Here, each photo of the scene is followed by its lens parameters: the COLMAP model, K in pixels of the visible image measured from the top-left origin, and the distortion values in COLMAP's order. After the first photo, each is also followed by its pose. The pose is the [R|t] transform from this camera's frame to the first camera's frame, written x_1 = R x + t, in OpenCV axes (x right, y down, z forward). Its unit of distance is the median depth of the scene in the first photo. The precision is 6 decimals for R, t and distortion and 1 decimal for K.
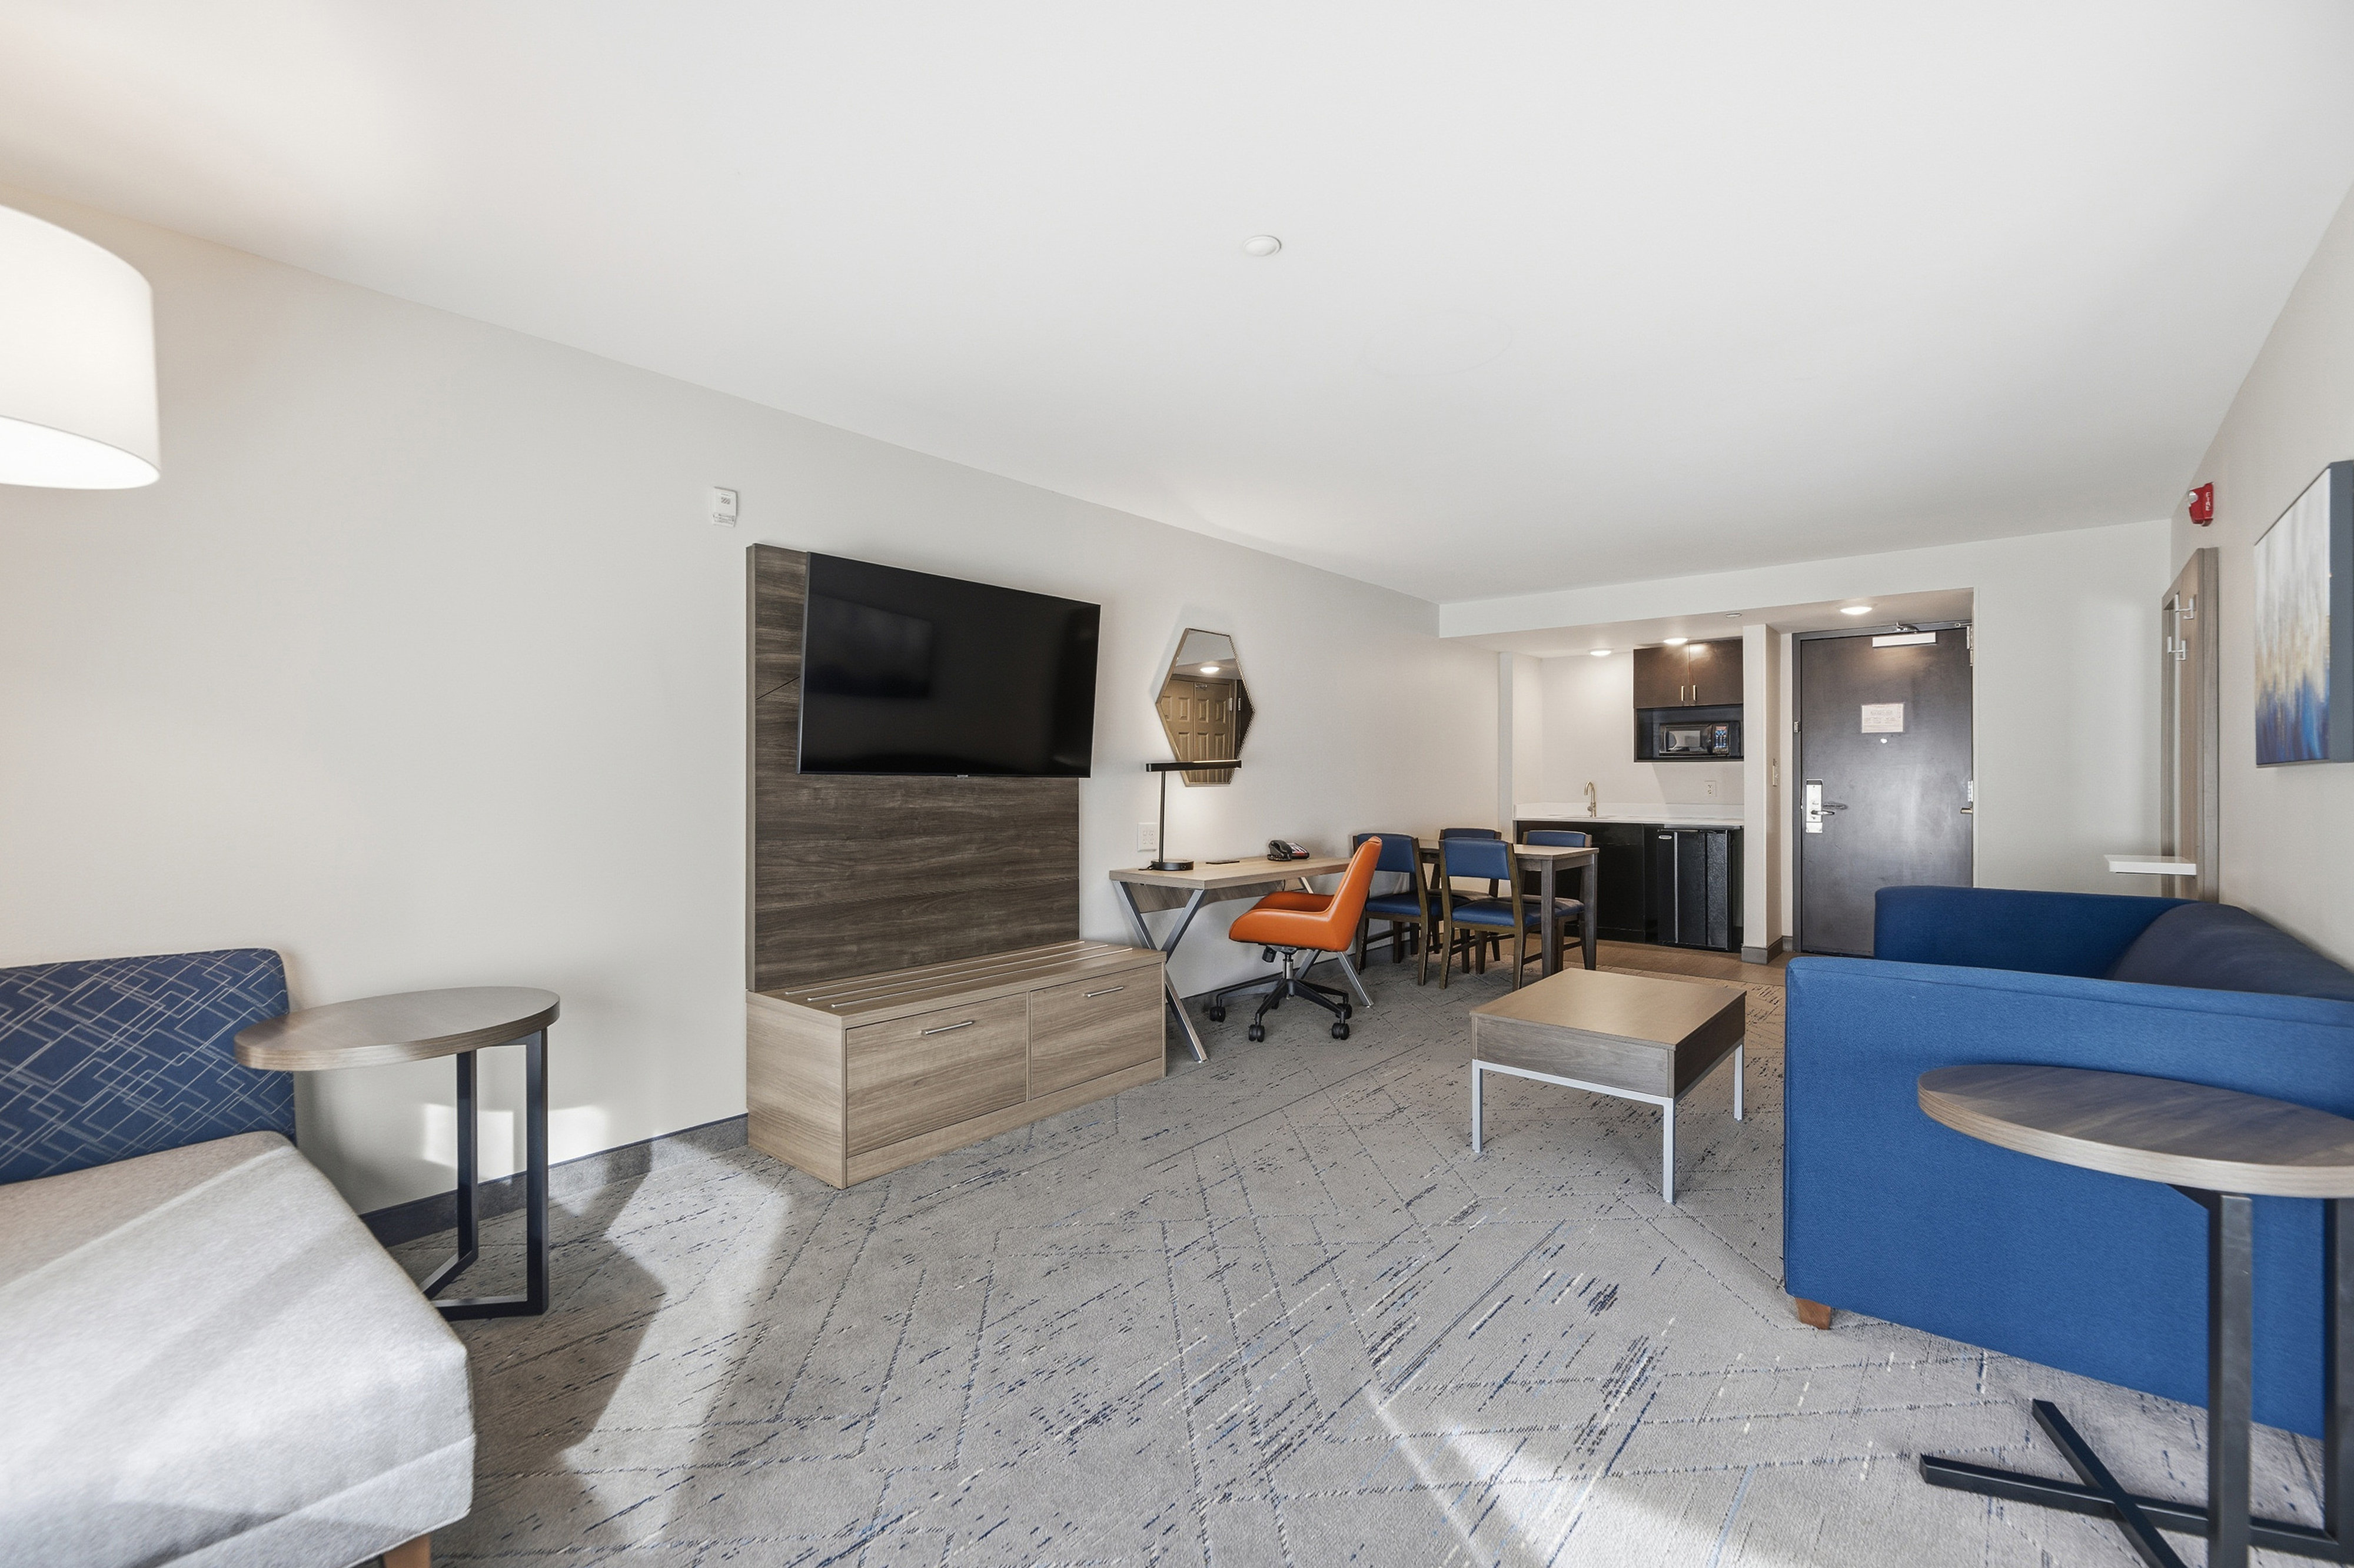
lens RADIAL K [[1008.5, 0, 1175.9], [0, 1008.5, 782.7], [0, 0, 1]] dist [0.000810, -0.000031]
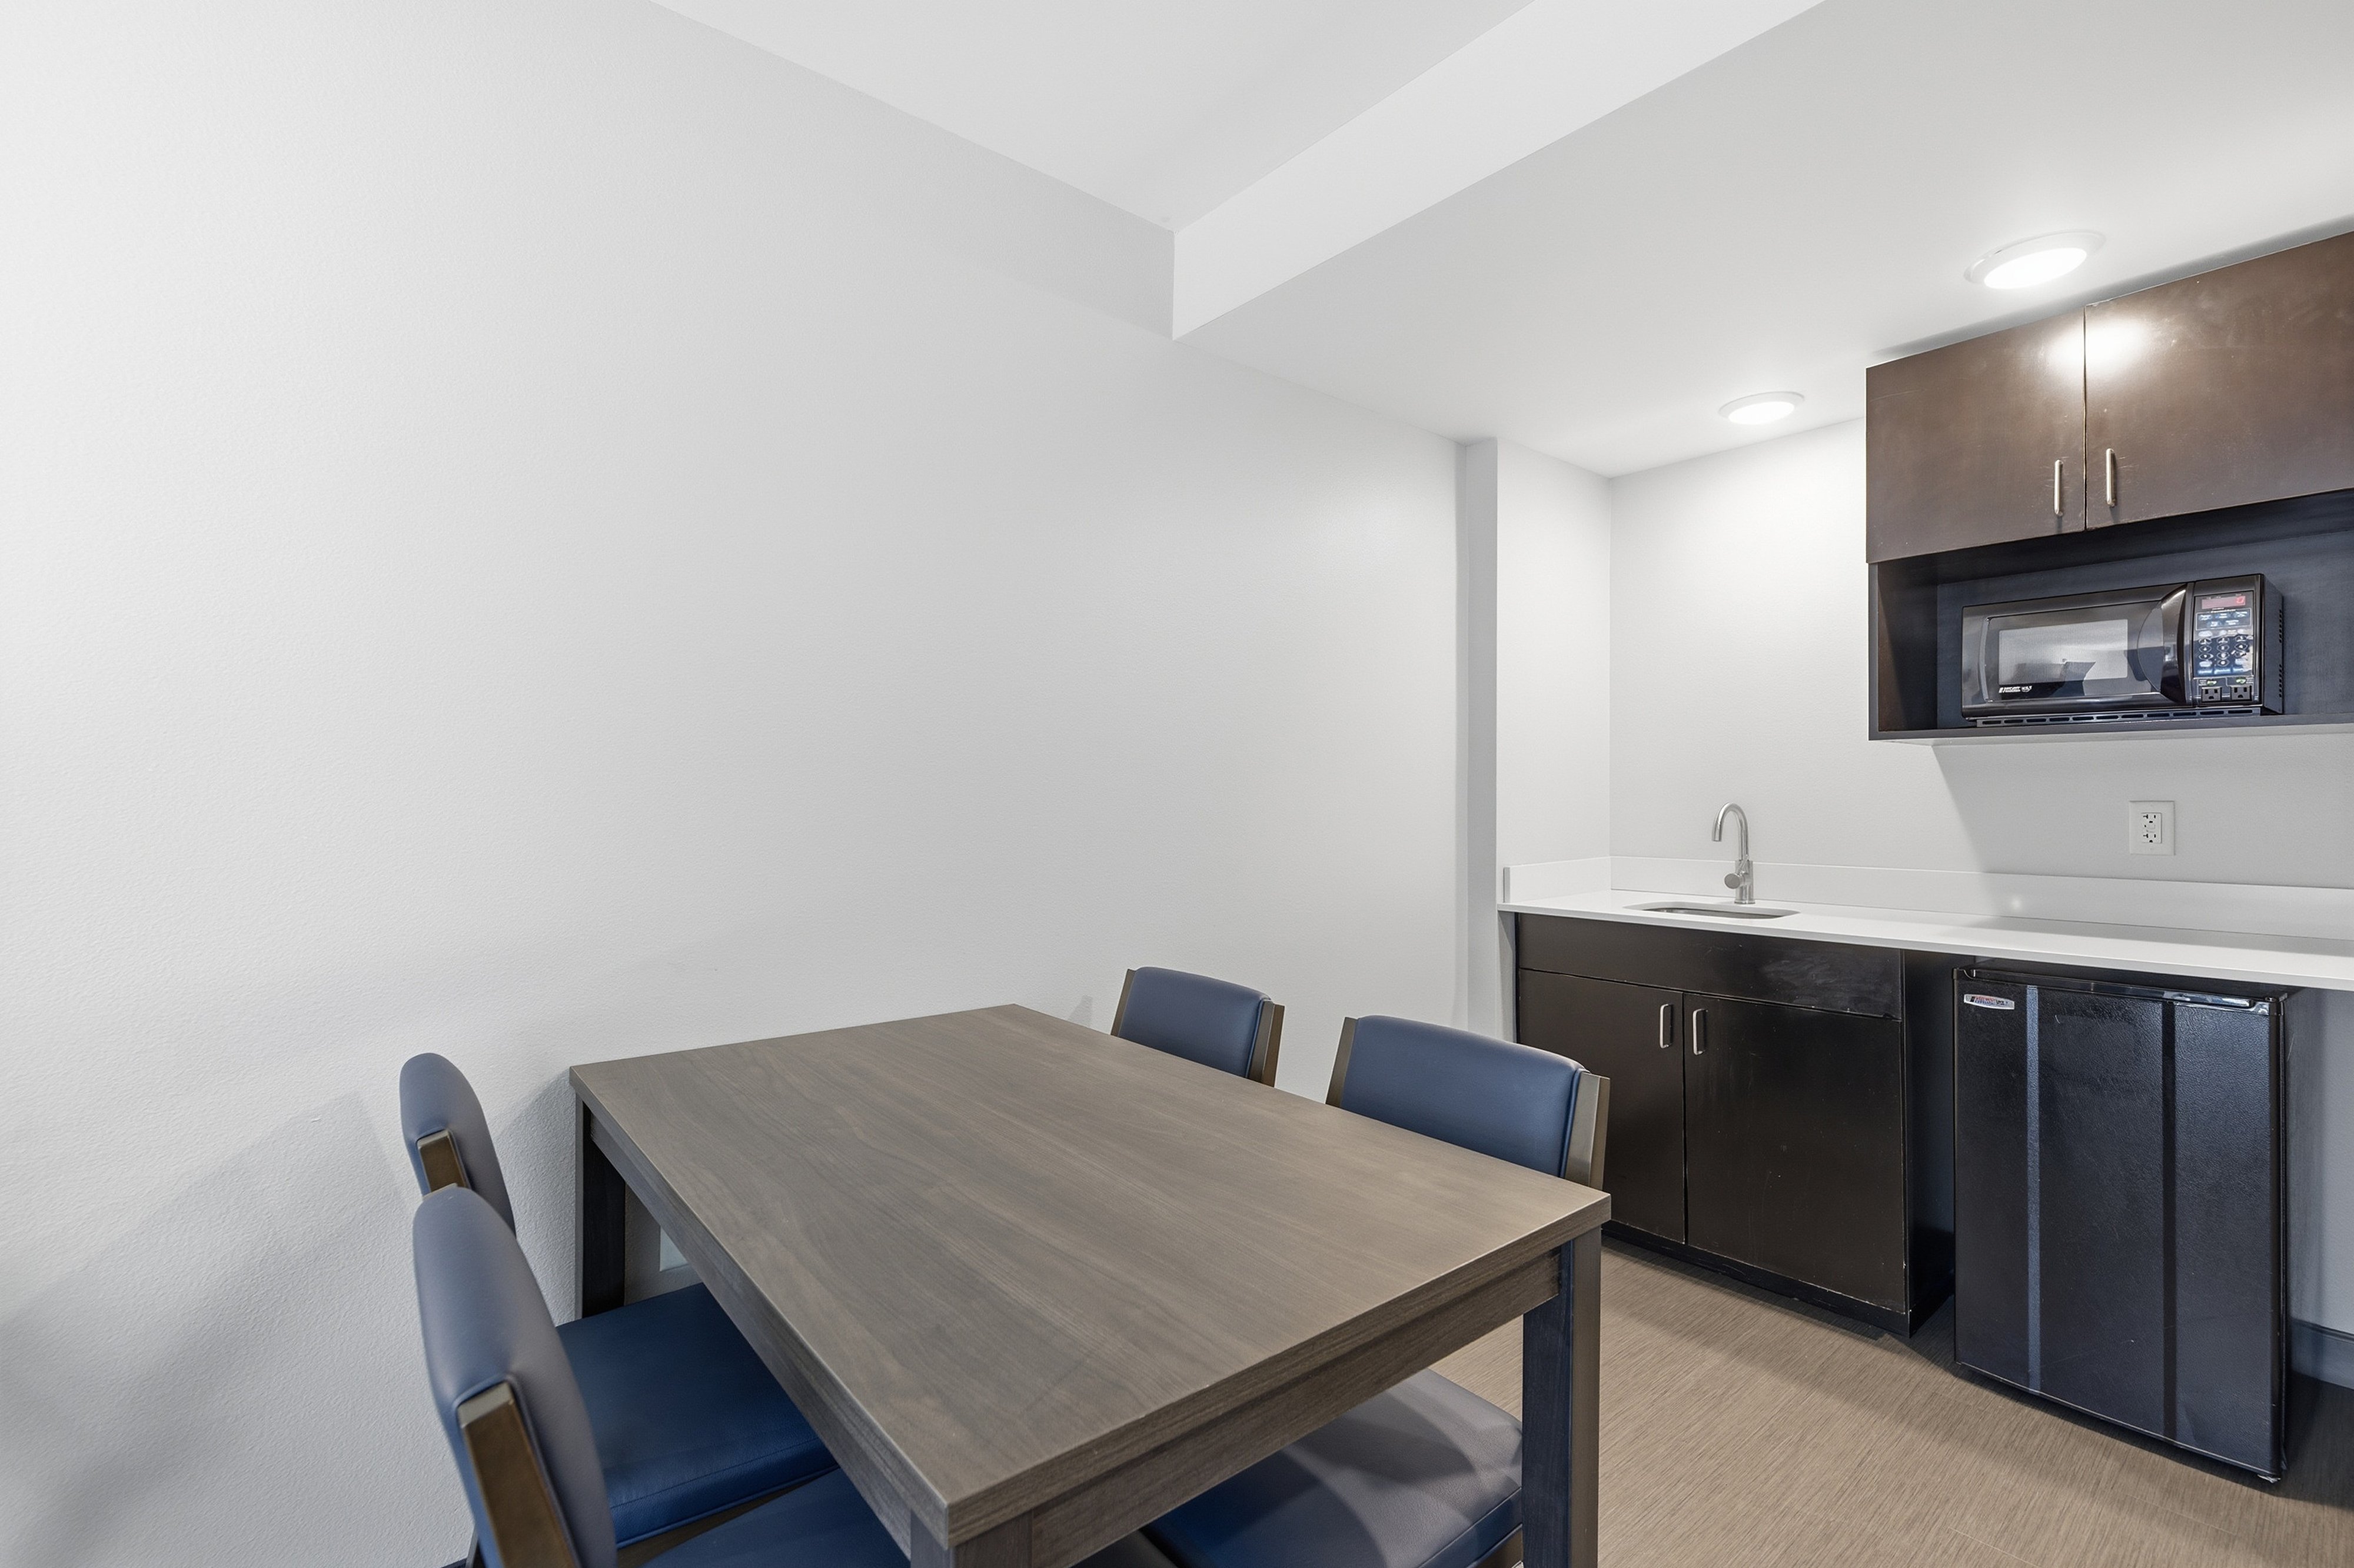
lens RADIAL K [[1045.4, 0, 1180.9], [0, 1045.4, 793.2], [0, 0, 1]] dist [-0.002325, -0.000090]
pose [[0.983739, 0.002262, -0.179589, 0.311025], [-0.003754, 0.999961, -0.007965, -0.001023], [0.179564, 0.008510, 0.983710, 0.662286]]
